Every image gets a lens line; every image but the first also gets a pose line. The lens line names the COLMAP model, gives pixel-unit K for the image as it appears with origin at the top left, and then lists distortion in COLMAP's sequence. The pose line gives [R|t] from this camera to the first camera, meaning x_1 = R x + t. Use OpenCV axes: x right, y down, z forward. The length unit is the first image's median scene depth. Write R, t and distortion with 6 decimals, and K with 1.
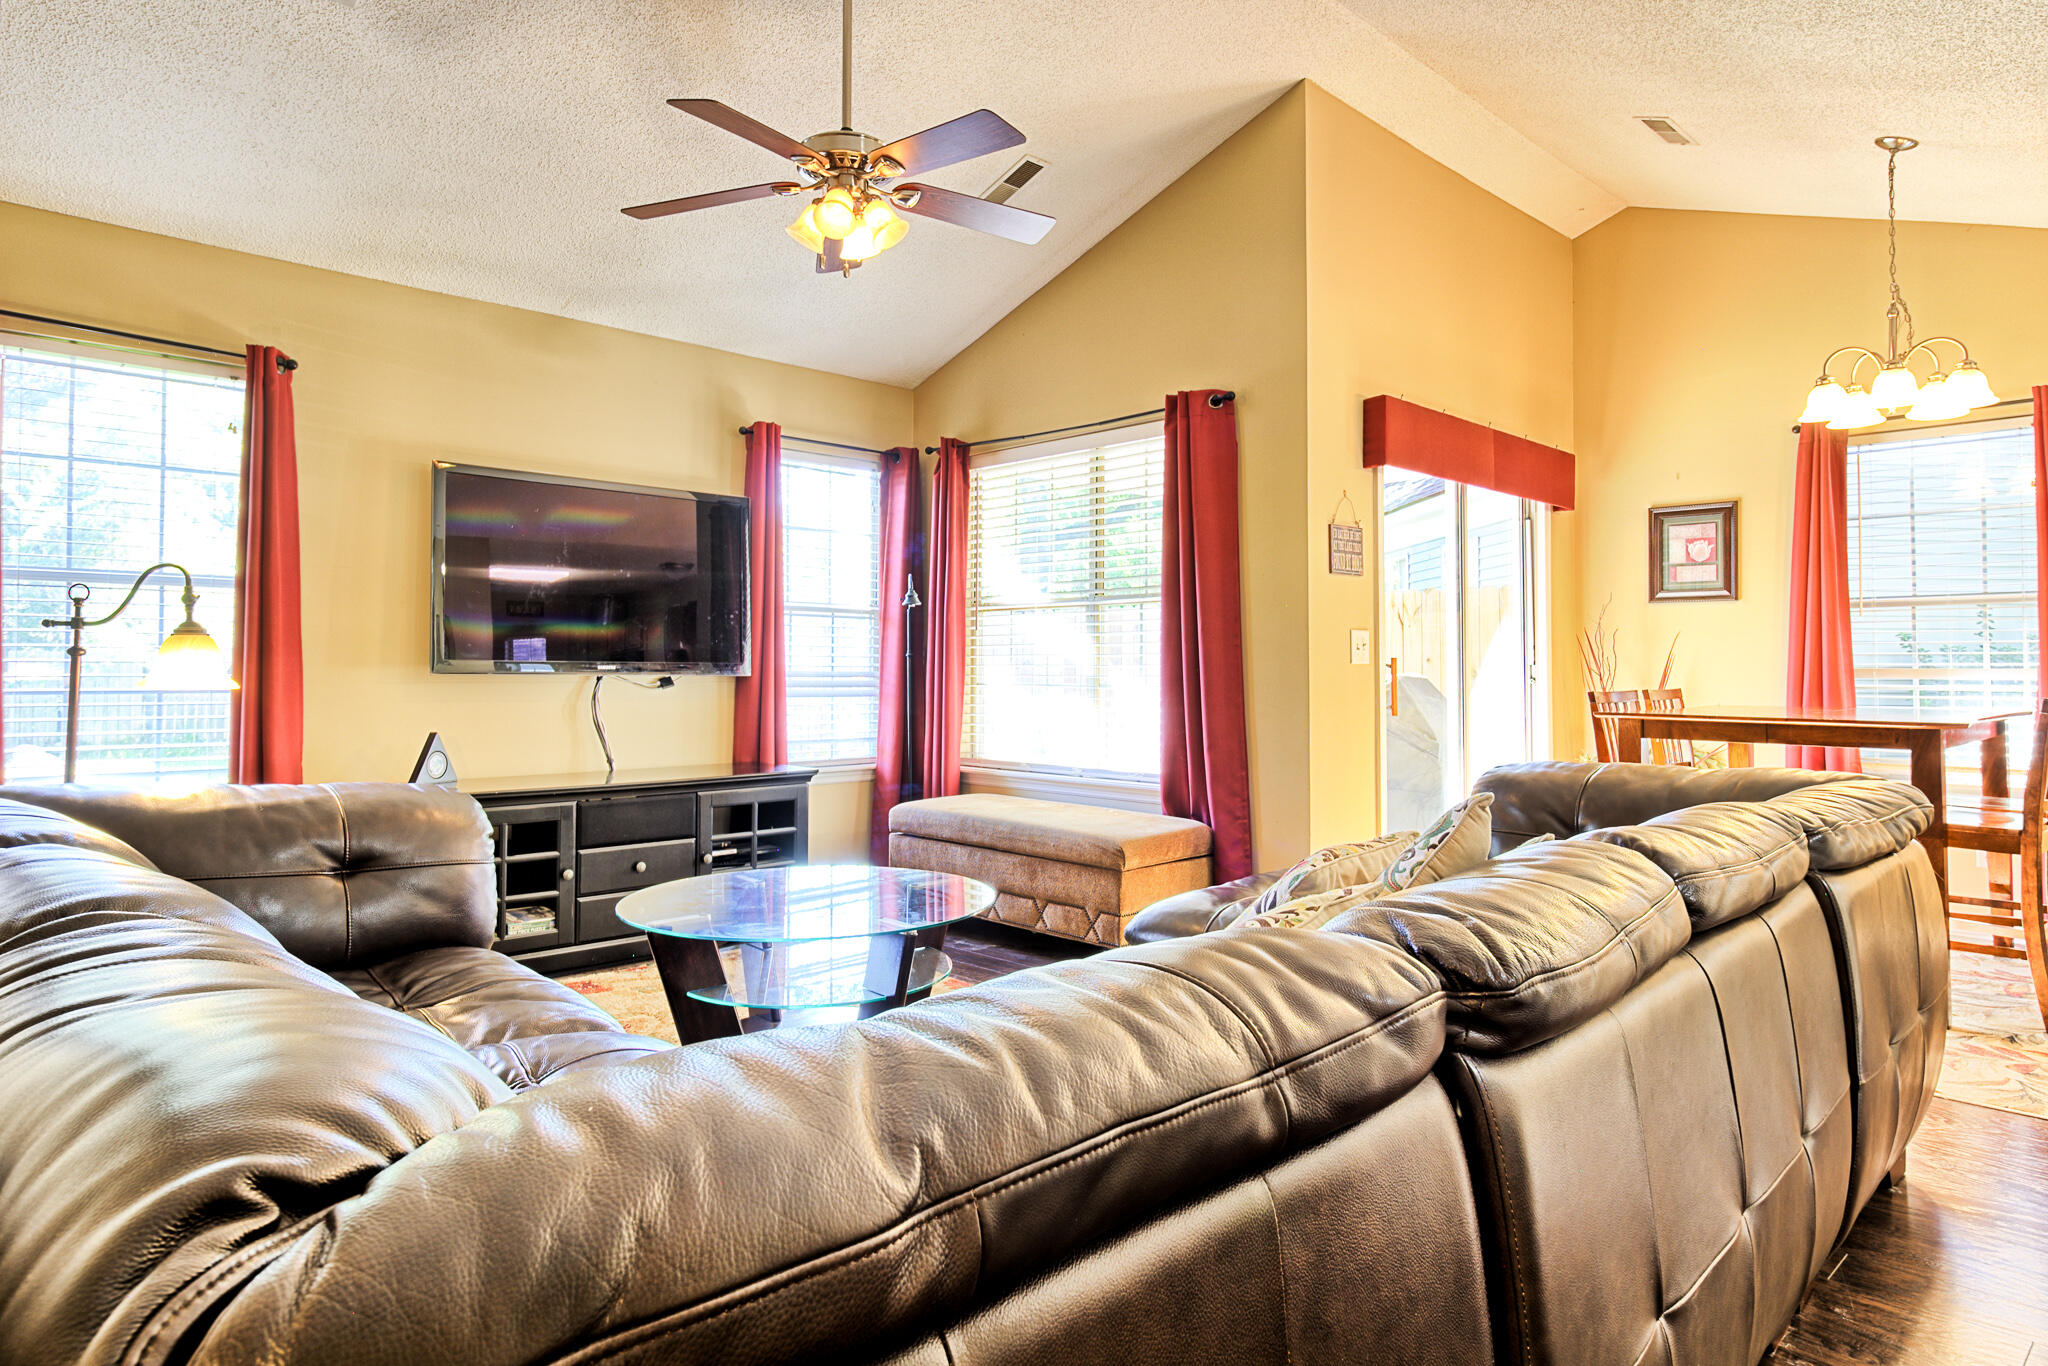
lens RADIAL K [[1205.6, 0, 1015.4], [0, 1205.6, 634.7], [0, 0, 1]] dist [0.004243, 0.000908]
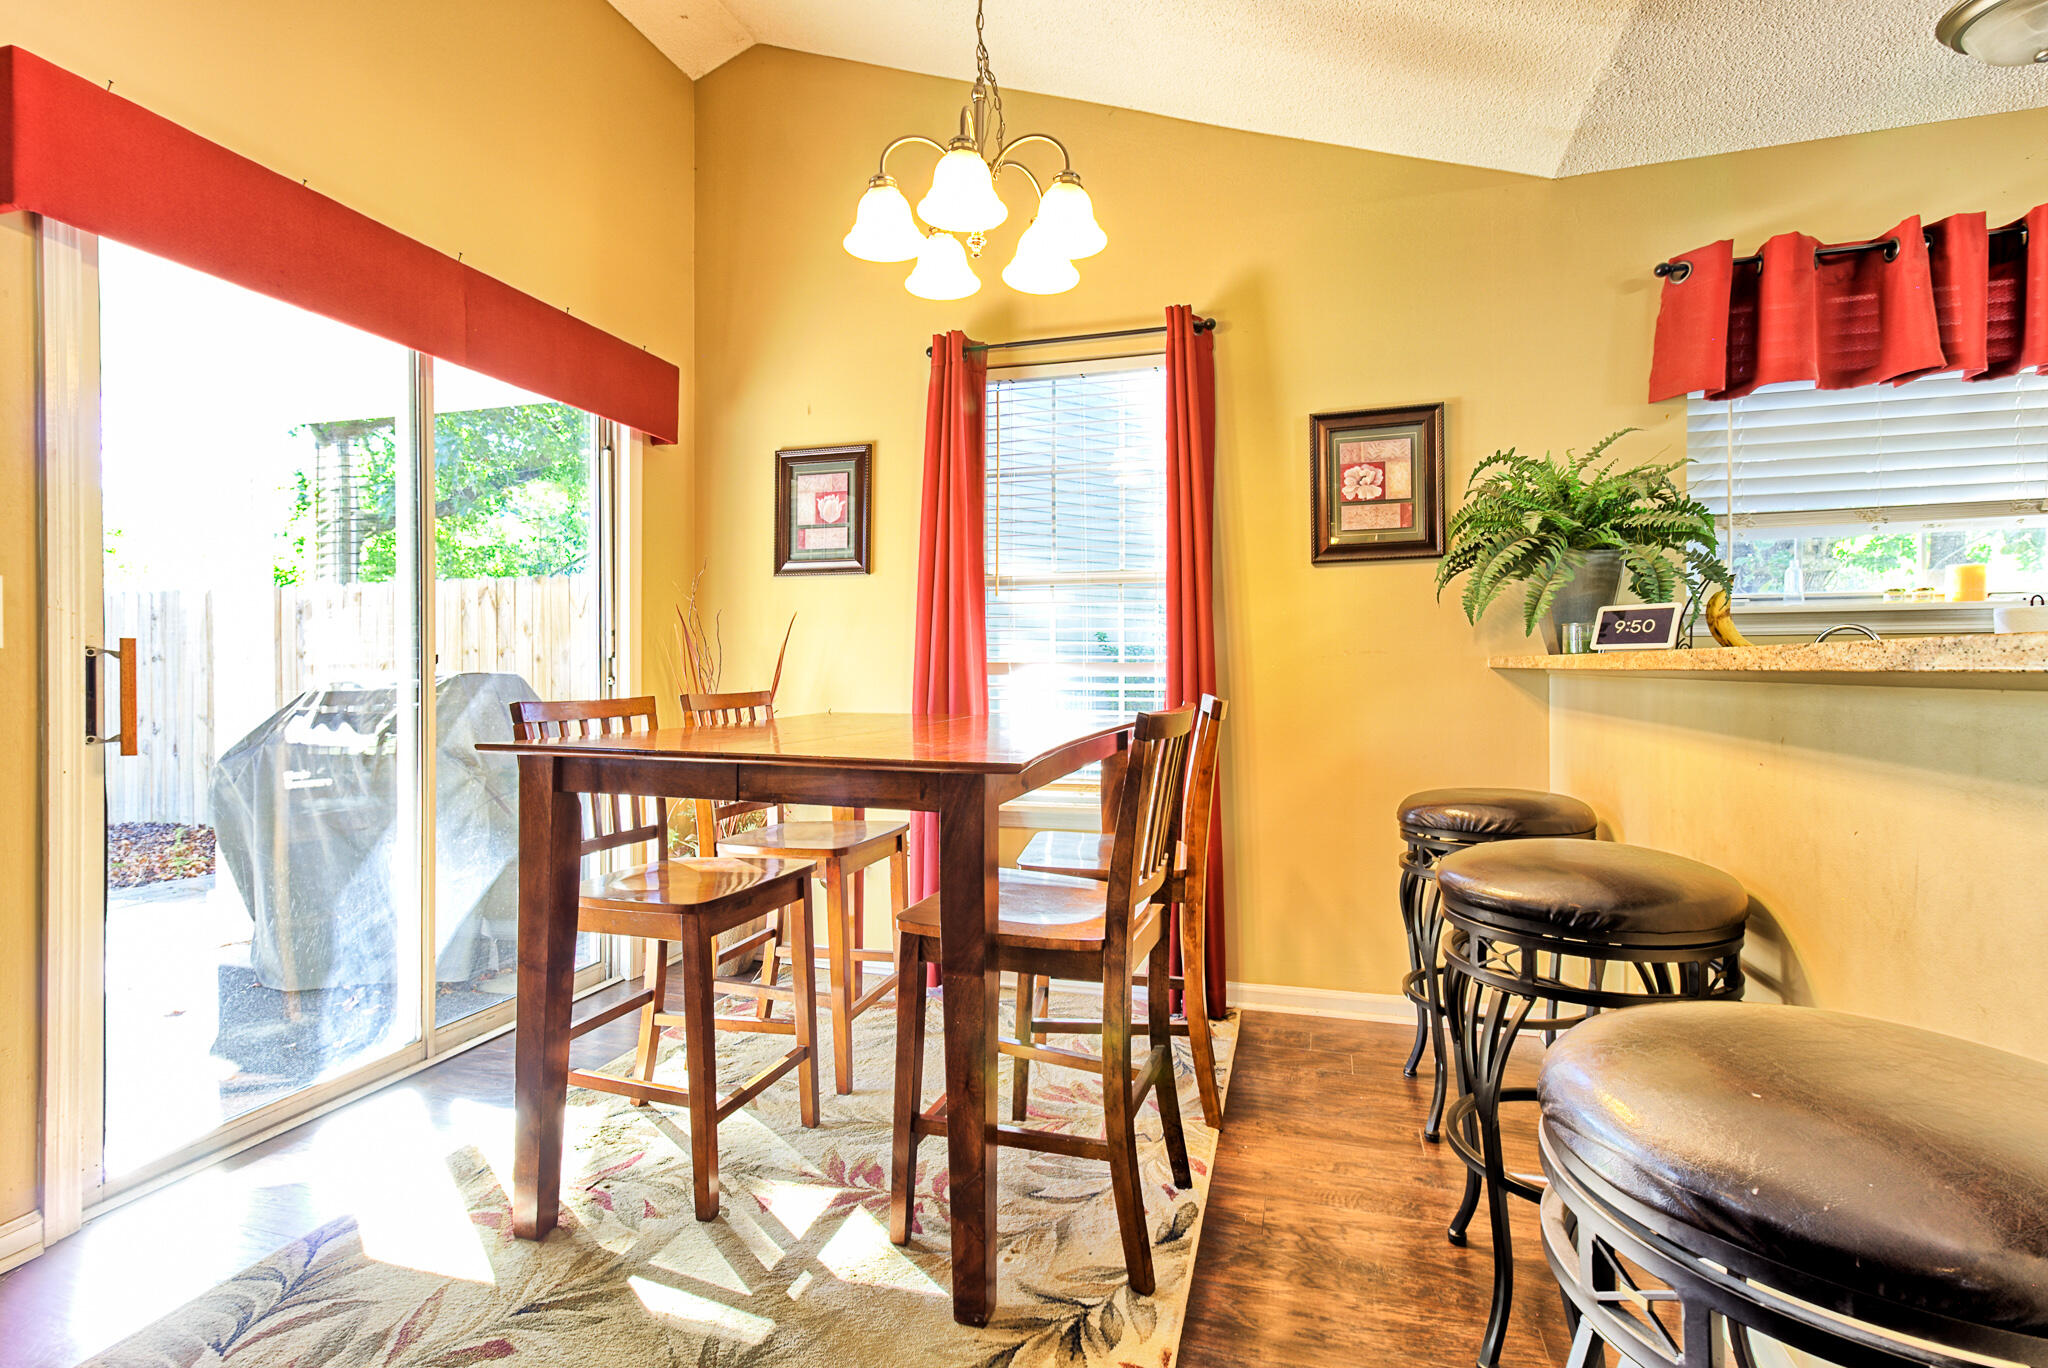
lens RADIAL K [[938.7, 0, 1039.4], [0, 938.7, 682.8], [0, 0, 1]] dist [0.030211, 0.000452]
pose [[0.862131, -0.011378, 0.506557, 0.377715], [-0.012559, 0.998961, 0.043813, 0.012921], [-0.506530, -0.044134, 0.861092, 0.413782]]
